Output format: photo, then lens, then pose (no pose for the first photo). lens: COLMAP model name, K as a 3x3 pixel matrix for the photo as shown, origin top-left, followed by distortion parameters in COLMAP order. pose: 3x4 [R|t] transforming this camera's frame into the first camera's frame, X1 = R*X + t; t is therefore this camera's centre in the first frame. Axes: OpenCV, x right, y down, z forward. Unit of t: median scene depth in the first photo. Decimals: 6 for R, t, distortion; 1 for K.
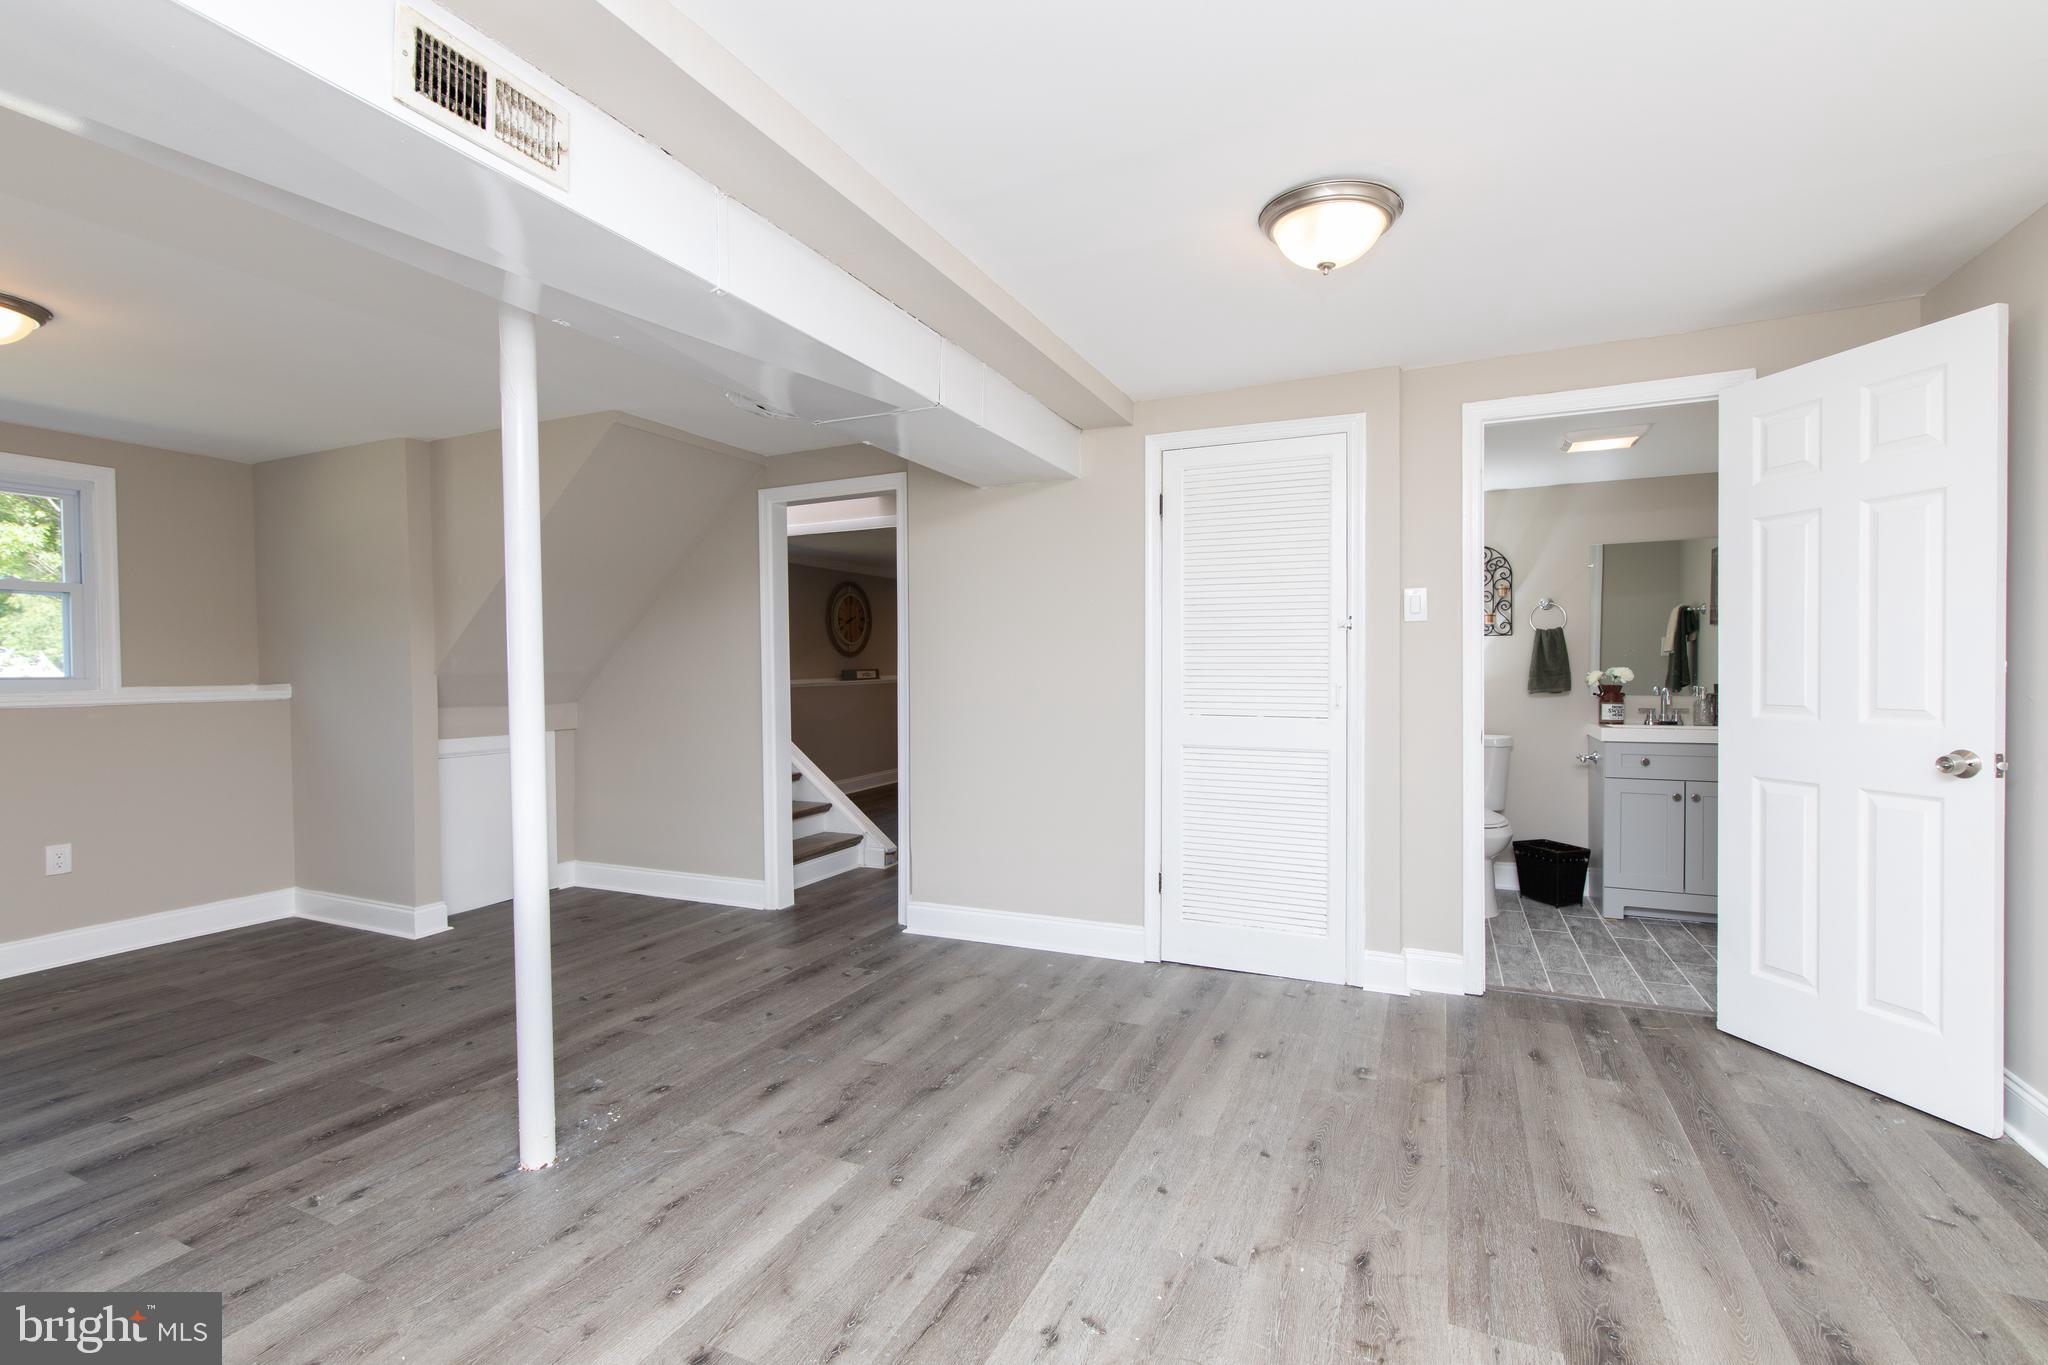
lens RADIAL K [[922.2, 0, 1018.0], [0, 922.2, 689.7], [0, 0, 1]] dist [0.000835, -0.000269]
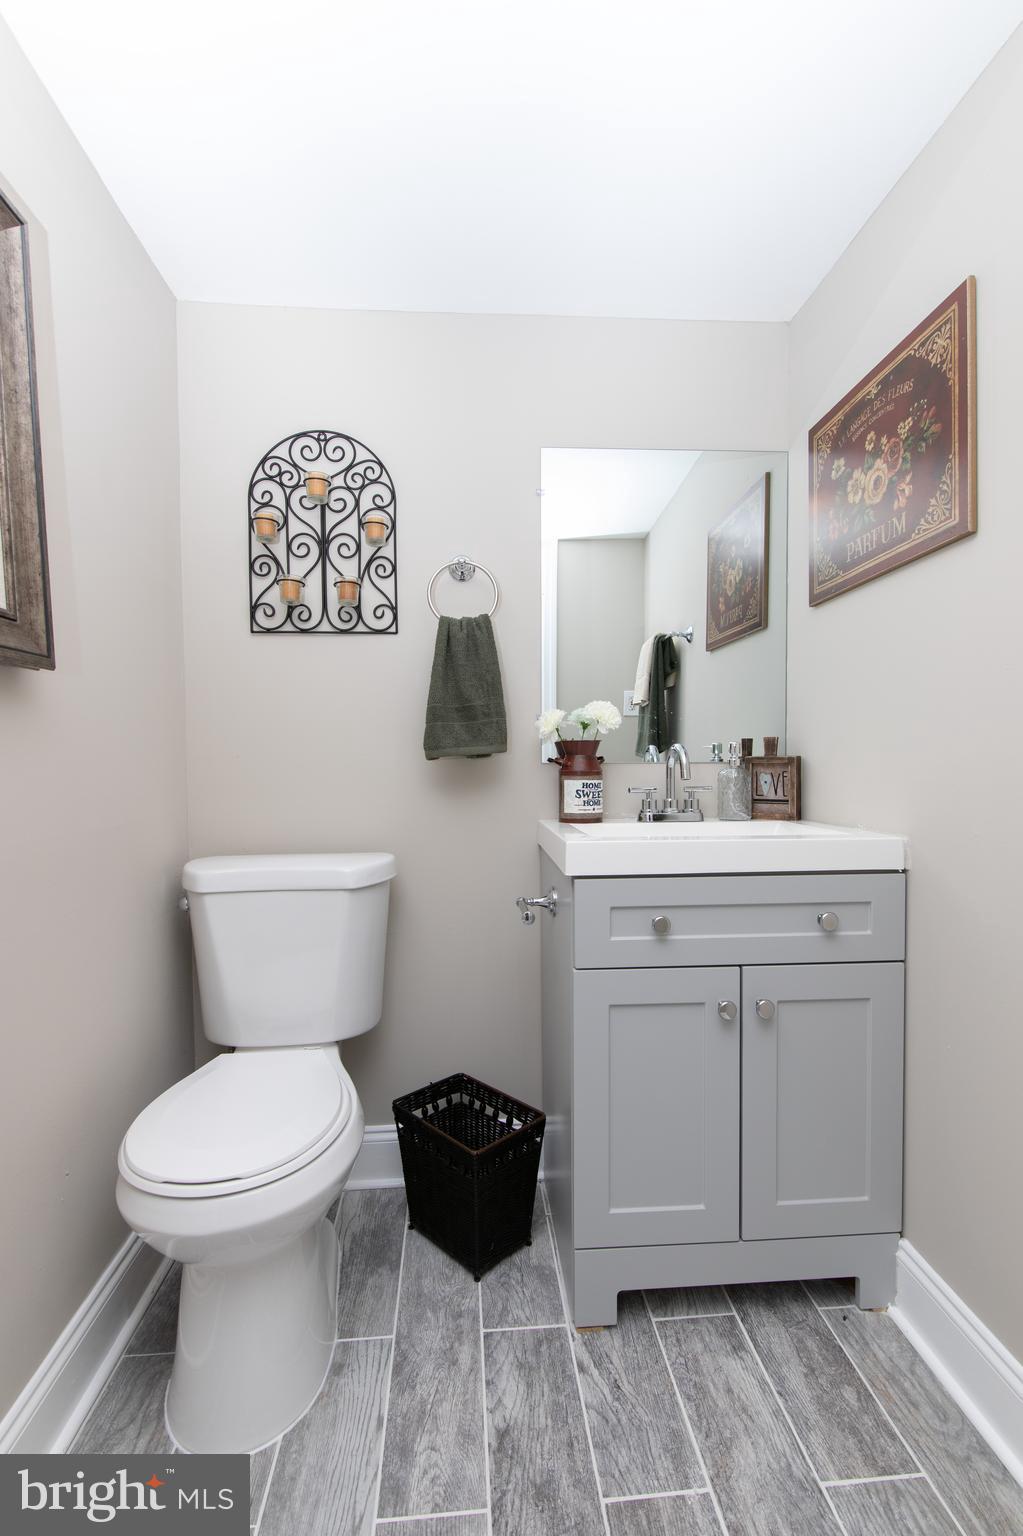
lens RADIAL K [[691.7, 0, 511.5], [0, 691.7, 762.3], [0, 0, 1]] dist [0.000835, -0.000269]
pose [[0.878456, -0.003723, 0.477808, 0.431593], [0.007821, 0.999948, -0.006589, 0.007759], [-0.477759, 0.009526, 0.878439, 0.688336]]
